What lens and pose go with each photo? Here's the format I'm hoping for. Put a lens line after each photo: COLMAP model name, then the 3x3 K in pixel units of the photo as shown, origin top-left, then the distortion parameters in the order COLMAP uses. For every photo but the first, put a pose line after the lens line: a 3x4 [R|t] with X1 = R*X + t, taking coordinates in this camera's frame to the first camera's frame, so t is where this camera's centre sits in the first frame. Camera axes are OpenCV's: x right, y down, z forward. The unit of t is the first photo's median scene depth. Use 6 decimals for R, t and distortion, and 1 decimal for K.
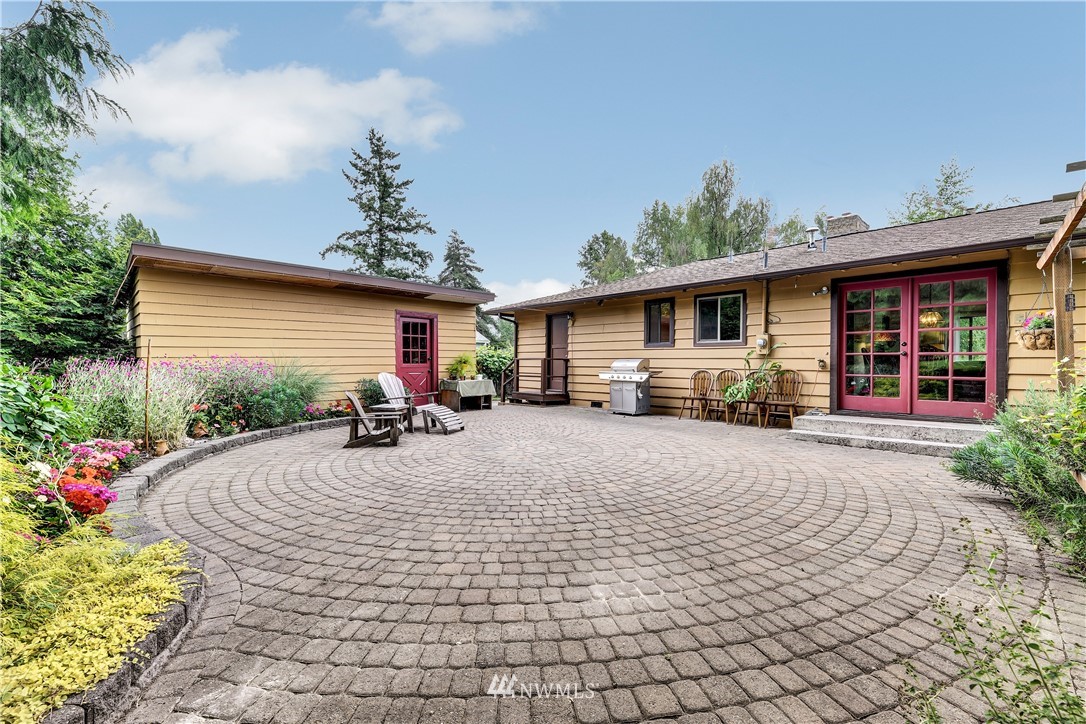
lens RADIAL K [[459.3, 0, 545.8], [0, 459.3, 360.4], [0, 0, 1]] dist [0.001721, 0.000008]
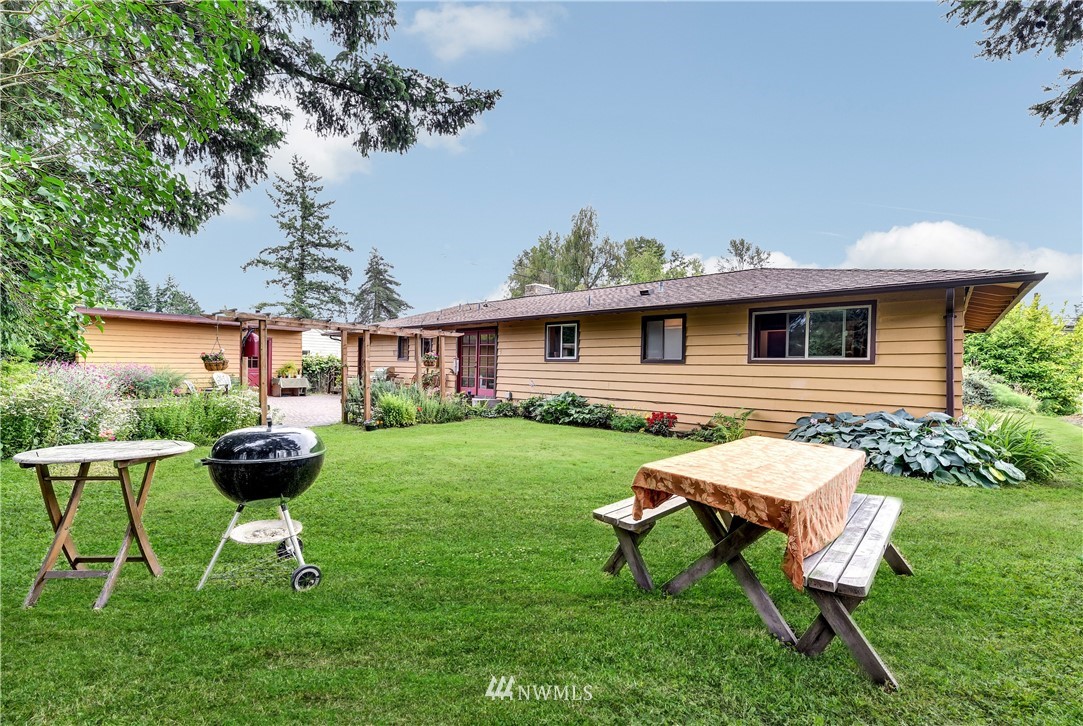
lens RADIAL K [[458.1, 0, 539.5], [0, 458.1, 367.2], [0, 0, 1]] dist [0.001721, 0.000008]
pose [[0.996051, 0.017678, 0.087007, 0.117709], [-0.017660, 0.999844, -0.000969, -0.002252], [-0.087010, -0.000572, 0.996207, -0.145626]]
